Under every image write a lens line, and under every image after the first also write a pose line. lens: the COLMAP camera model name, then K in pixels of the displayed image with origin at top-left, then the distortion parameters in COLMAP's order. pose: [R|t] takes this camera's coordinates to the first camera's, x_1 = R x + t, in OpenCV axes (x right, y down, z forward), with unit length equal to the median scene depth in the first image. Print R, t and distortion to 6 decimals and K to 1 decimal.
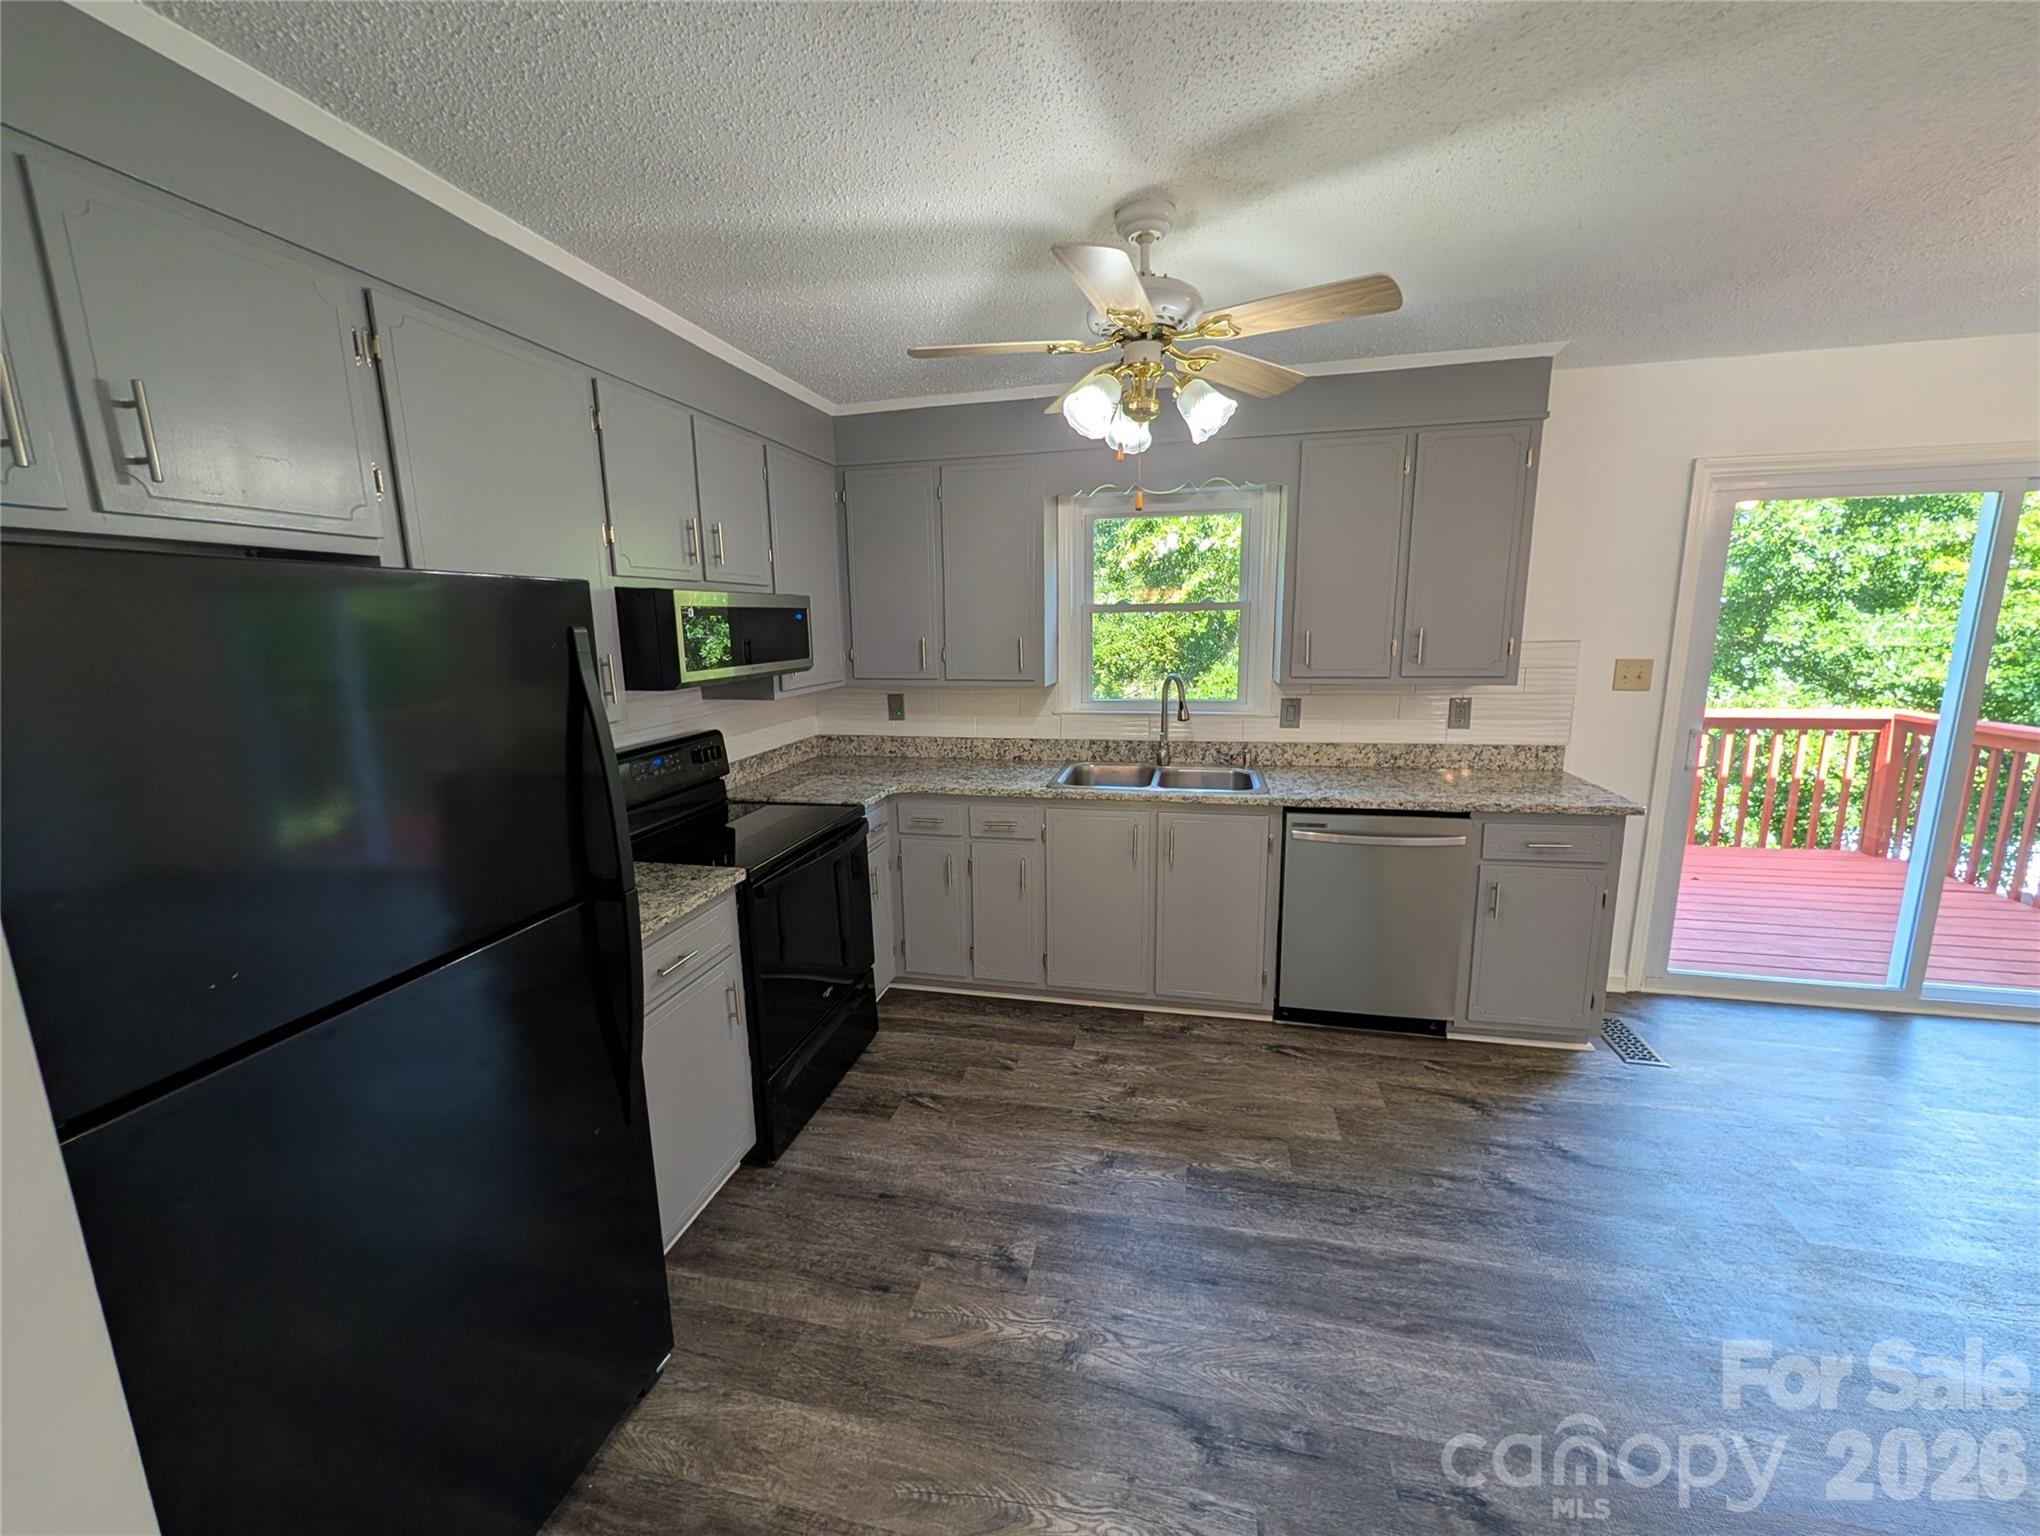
lens RADIAL K [[784.1, 0, 1017.4], [0, 784.1, 765.6], [0, 0, 1]] dist [0.000725, 0.000284]
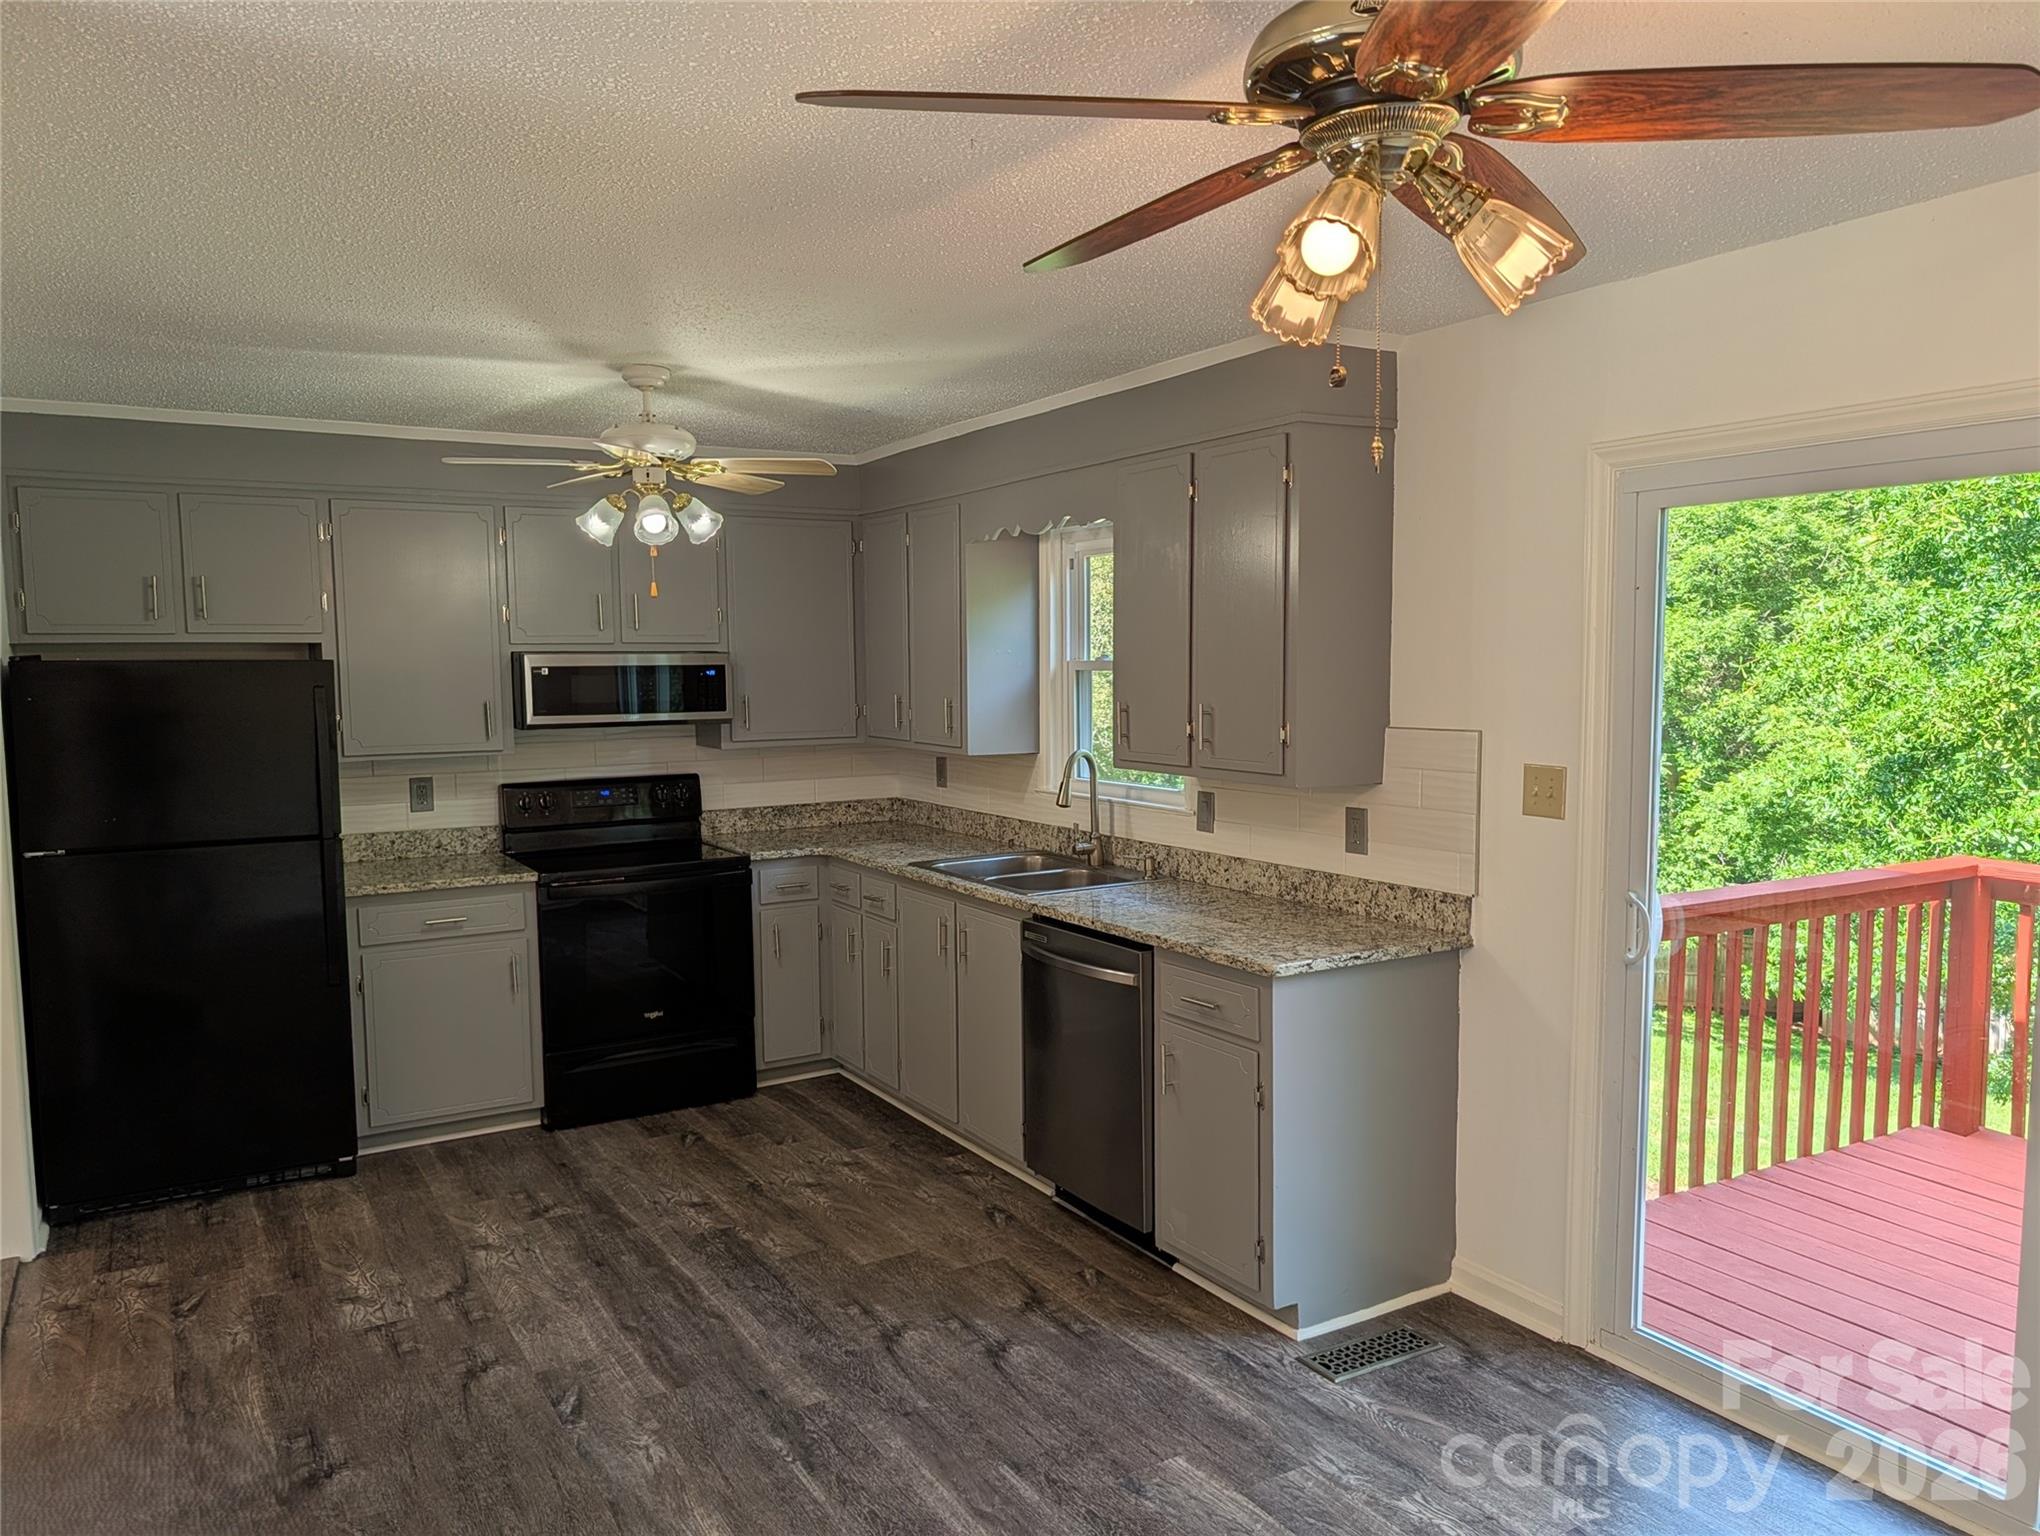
lens RADIAL K [[1473.0, 0, 1019.4], [0, 1473.0, 794.2], [0, 0, 1]] dist [0.027978, -0.033111]
pose [[0.689572, 0.078997, -0.719896, 1.287864], [-0.135429, 0.990564, -0.021026, -0.033012], [0.711442, 0.111994, 0.693763, -0.078585]]
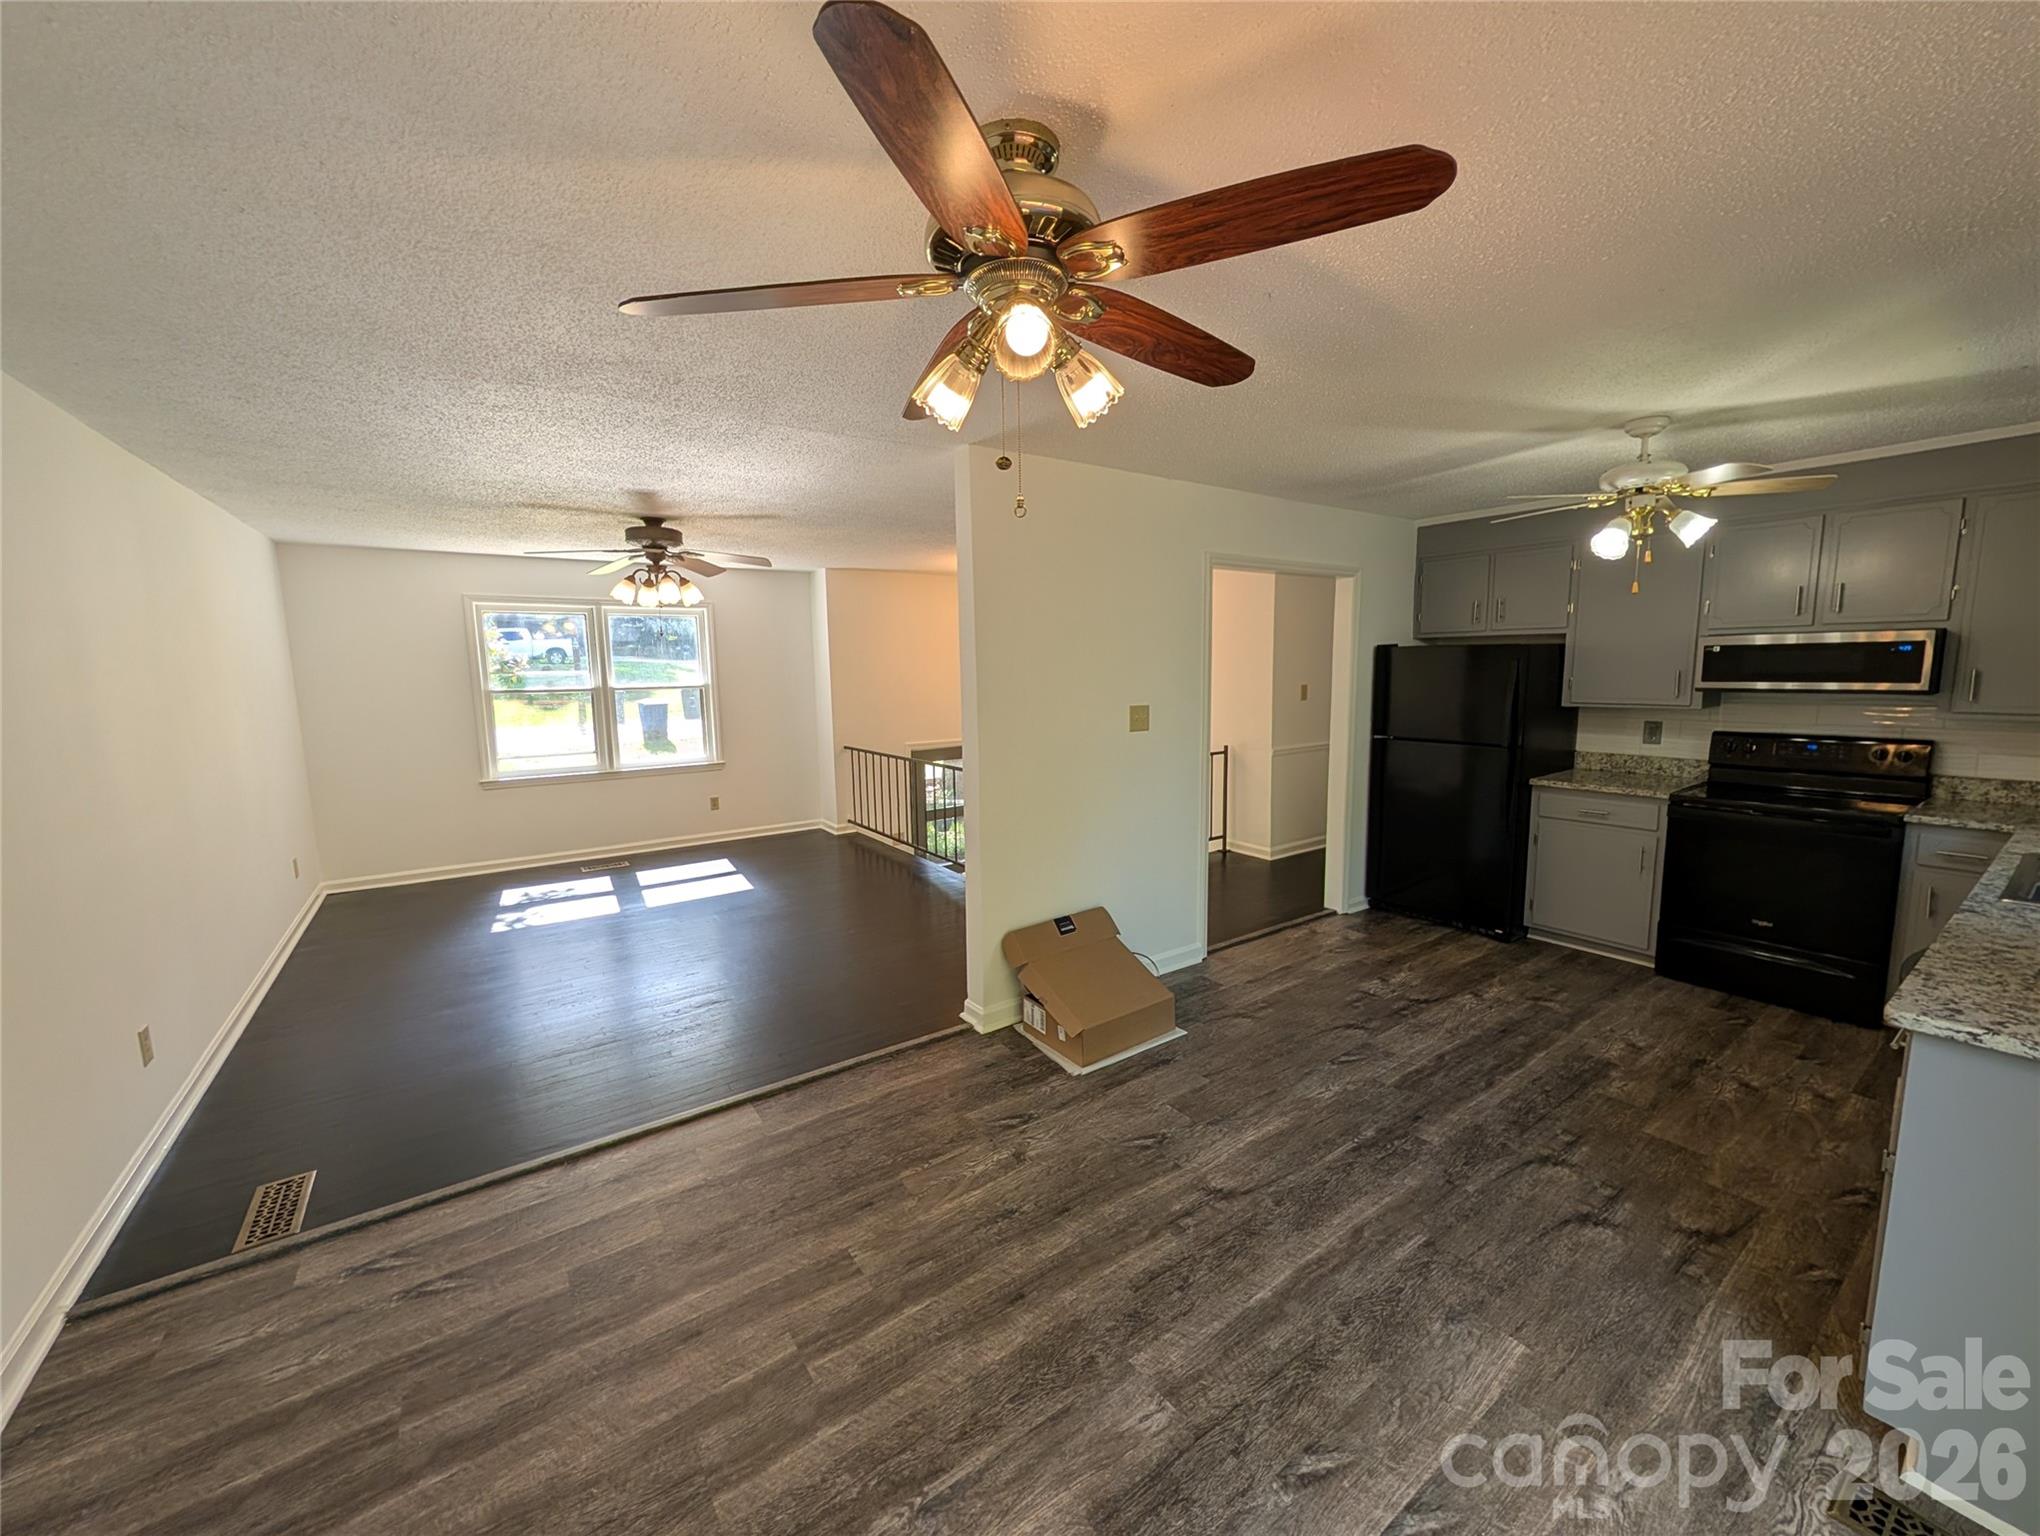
lens RADIAL K [[784.1, 0, 1017.4], [0, 784.1, 771.9], [0, 0, 1]] dist [0.000725, 0.000284]
pose [[-0.668141, 0.132105, -0.732213, 1.317068], [-0.107572, 0.956620, 0.270752, -0.160734], [0.736217, 0.259666, -0.624946, 0.685063]]
